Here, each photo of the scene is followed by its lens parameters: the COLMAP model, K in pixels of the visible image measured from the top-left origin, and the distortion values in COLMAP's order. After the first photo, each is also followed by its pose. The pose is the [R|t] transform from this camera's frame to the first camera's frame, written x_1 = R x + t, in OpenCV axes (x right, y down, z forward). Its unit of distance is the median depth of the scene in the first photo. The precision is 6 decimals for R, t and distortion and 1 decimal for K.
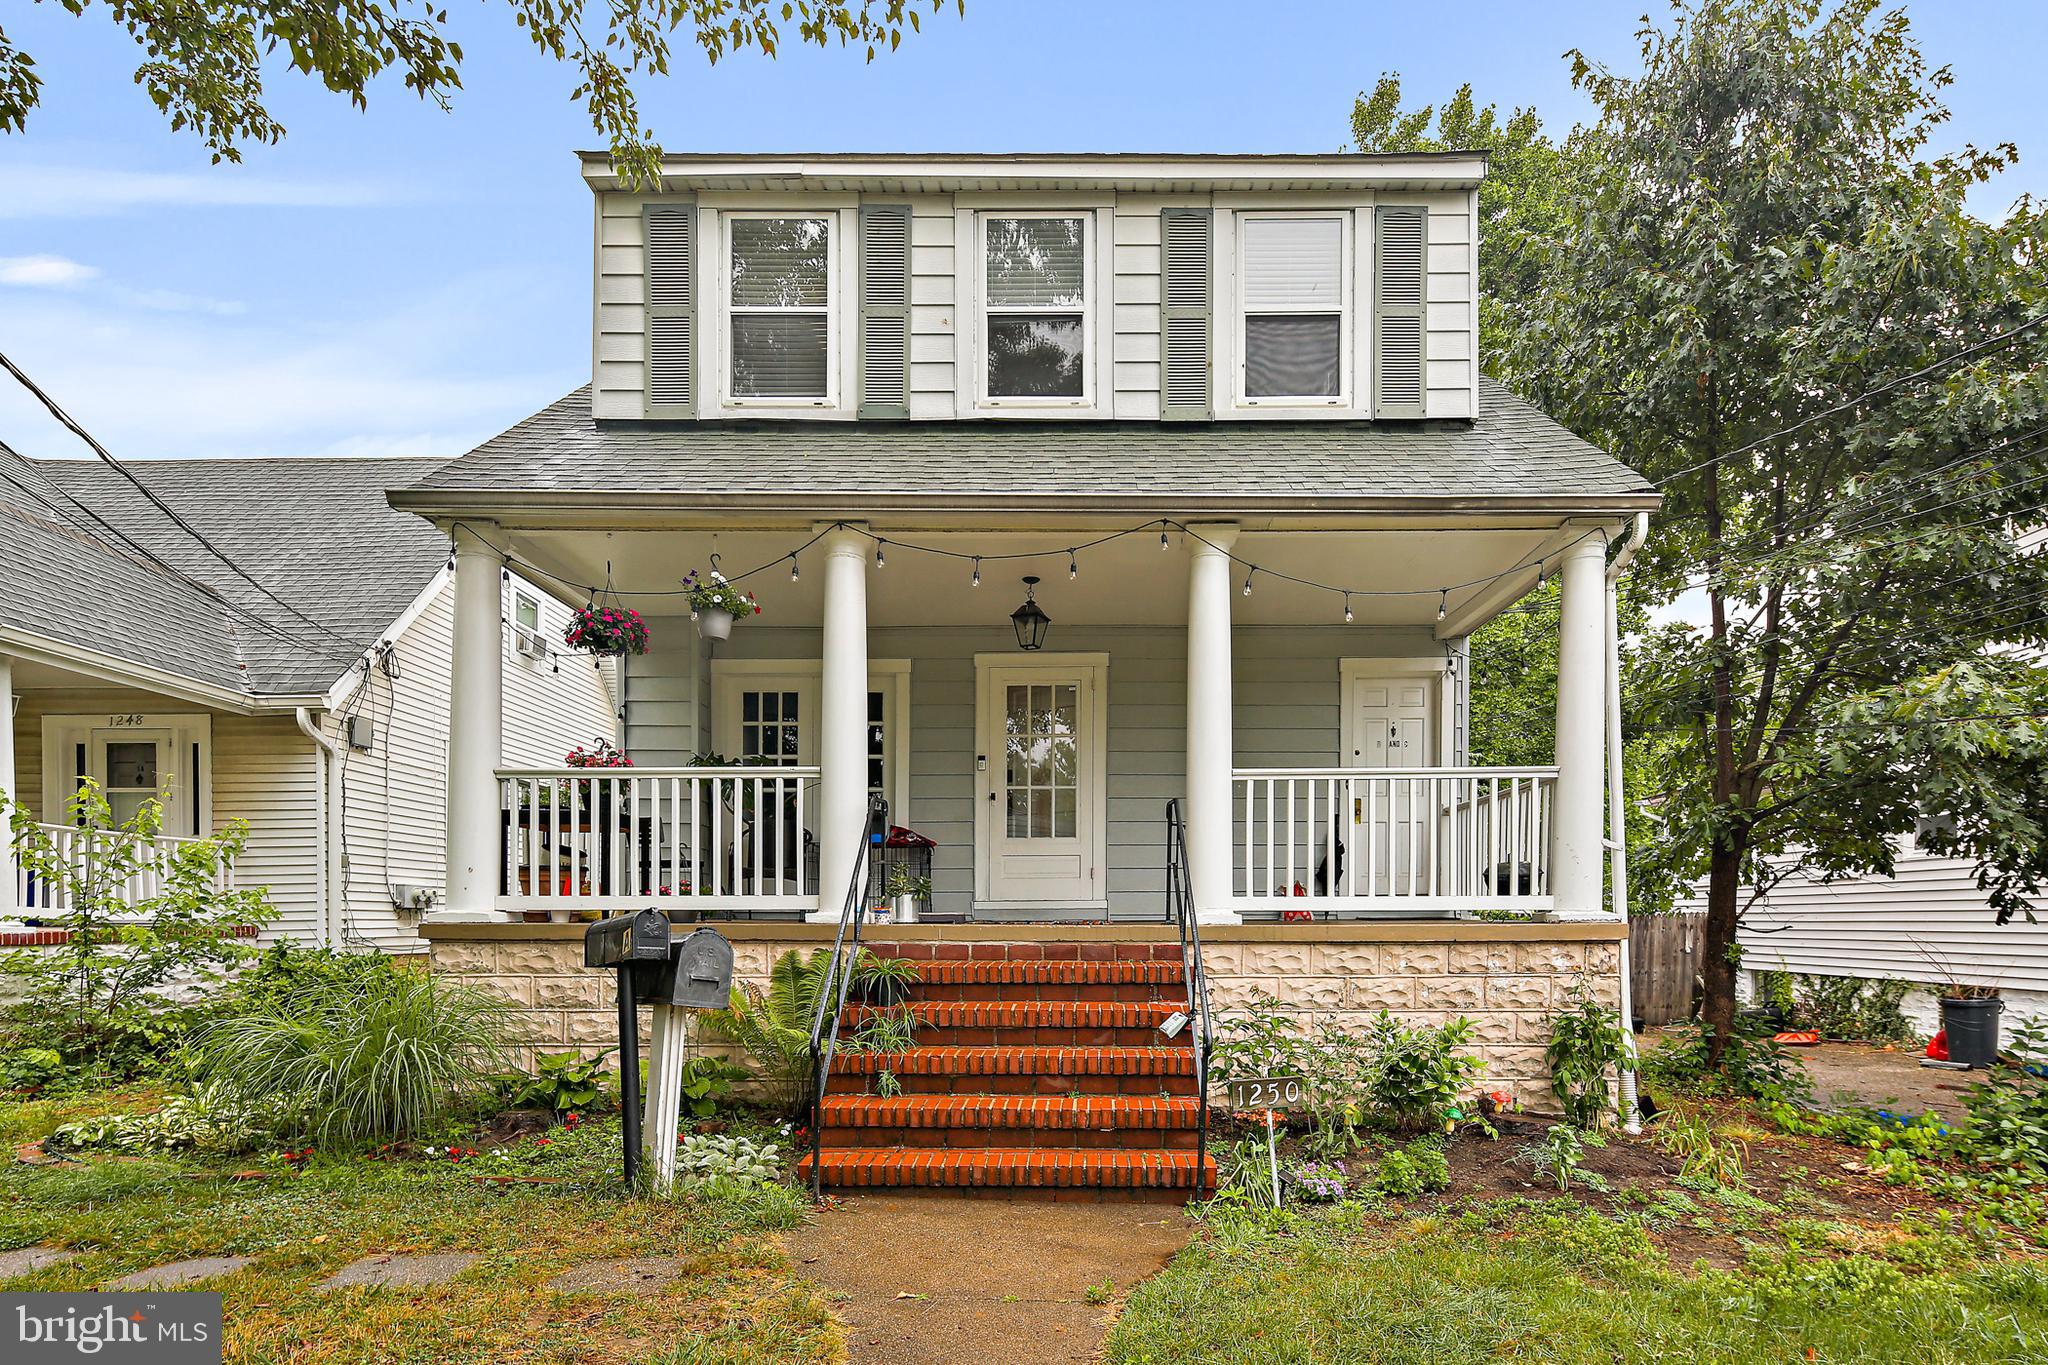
lens RADIAL K [[1012.4, 0, 1068.7], [0, 1012.4, 674.6], [0, 0, 1]] dist [0.000325, -0.001145]
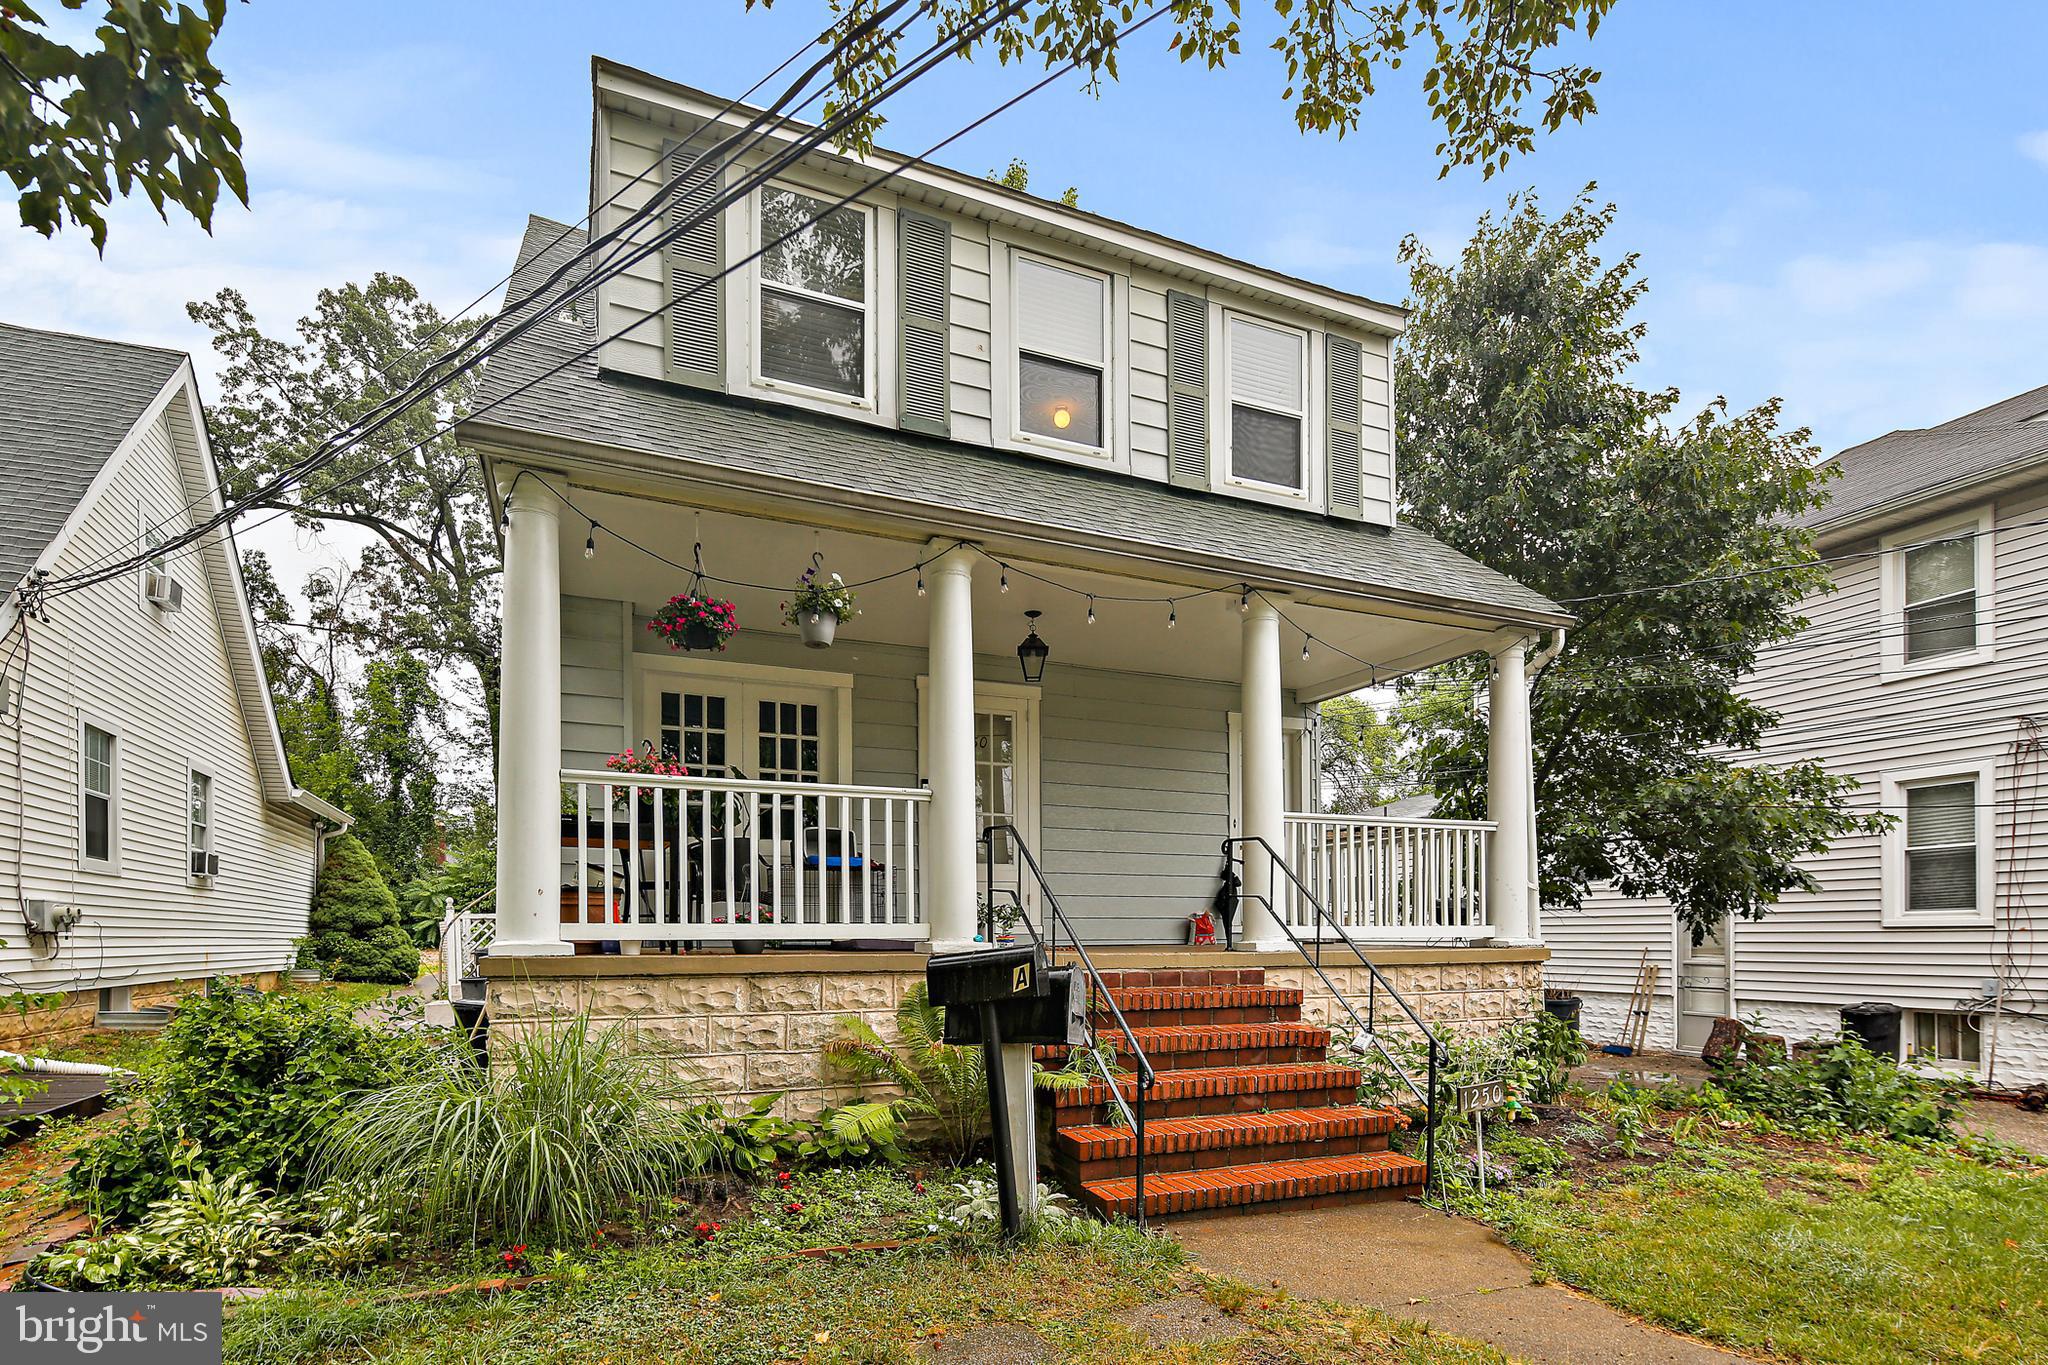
lens RADIAL K [[988.9, 0, 1020.5], [0, 988.9, 686.2], [0, 0, 1]] dist [0.001130, -0.000147]
pose [[0.918034, 0.095176, 0.384910, -0.533459], [-0.090859, 0.995429, -0.029433, 0.012598], [-0.385952, -0.007952, 0.922485, 0.097571]]
